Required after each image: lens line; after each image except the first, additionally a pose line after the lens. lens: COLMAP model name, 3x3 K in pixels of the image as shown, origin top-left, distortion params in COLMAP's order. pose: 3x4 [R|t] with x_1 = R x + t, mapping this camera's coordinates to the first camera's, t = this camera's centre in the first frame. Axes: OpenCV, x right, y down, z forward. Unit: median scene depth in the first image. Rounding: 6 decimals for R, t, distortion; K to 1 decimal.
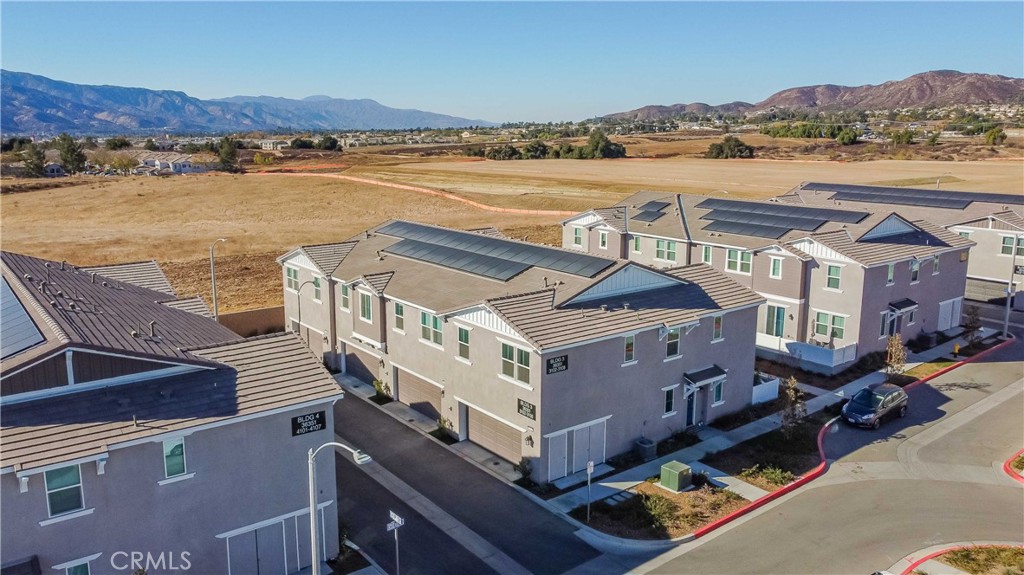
lens RADIAL K [[769.2, 0, 512.0], [0, 769.2, 287.5], [0, 0, 1]] dist [-0.010392, -0.009683]
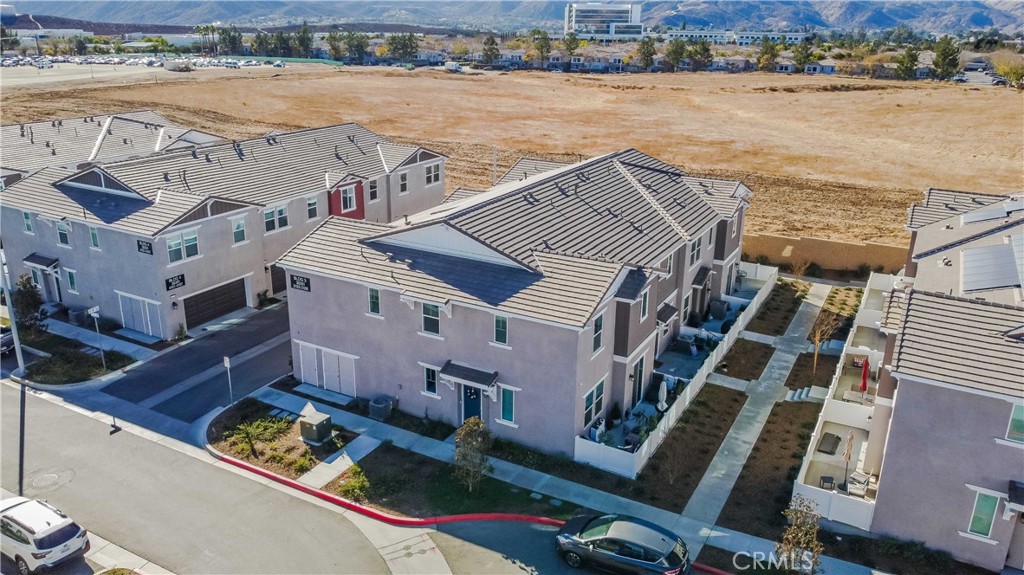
lens RADIAL K [[769.2, 0, 512.0], [0, 769.2, 287.5], [0, 0, 1]] dist [-0.010392, -0.009683]
pose [[0.393356, 0.307024, -0.866607, 1.094691], [-0.196759, 0.948866, 0.246857, -0.217511], [0.898085, 0.073410, 0.433652, 0.762735]]
